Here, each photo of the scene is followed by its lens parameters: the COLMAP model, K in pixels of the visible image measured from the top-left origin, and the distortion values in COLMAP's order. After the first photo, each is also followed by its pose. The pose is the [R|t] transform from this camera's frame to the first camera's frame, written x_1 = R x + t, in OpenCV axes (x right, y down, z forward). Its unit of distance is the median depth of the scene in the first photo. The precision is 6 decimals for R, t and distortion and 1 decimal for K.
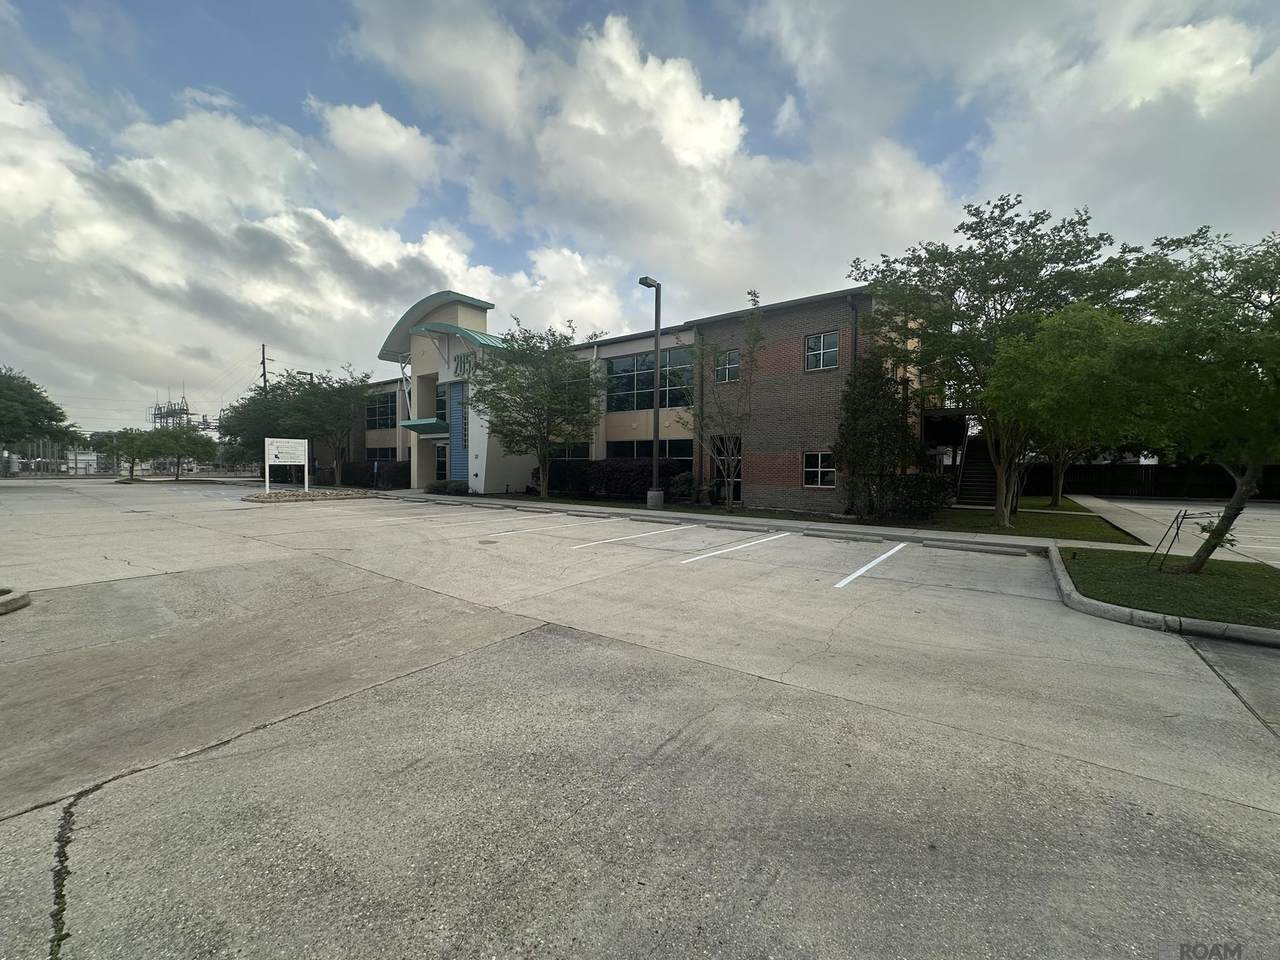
lens RADIAL K [[504.0, 0, 626.6], [0, 504.0, 477.3], [0, 0, 1]] dist [0.000905, 0.000194]
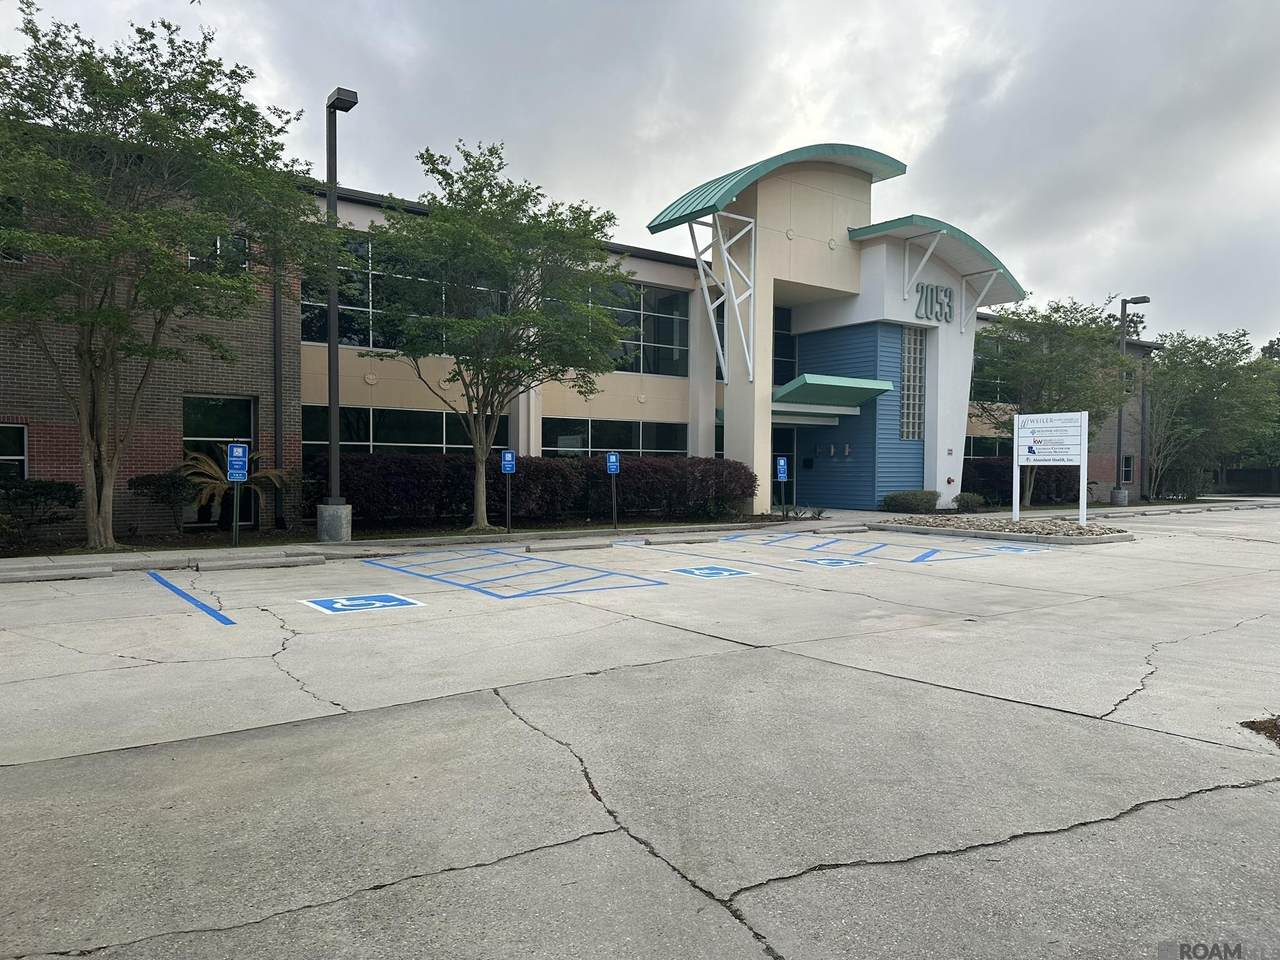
lens RADIAL K [[906.9, 0, 637.9], [0, 906.9, 479.3], [0, 0, 1]] dist [0.112596, -0.006543]
pose [[0.277404, -0.019585, 0.960554, -1.617016], [0.018094, 0.999721, 0.015158, -0.032350], [-0.960583, 0.013175, 0.277681, 1.104540]]
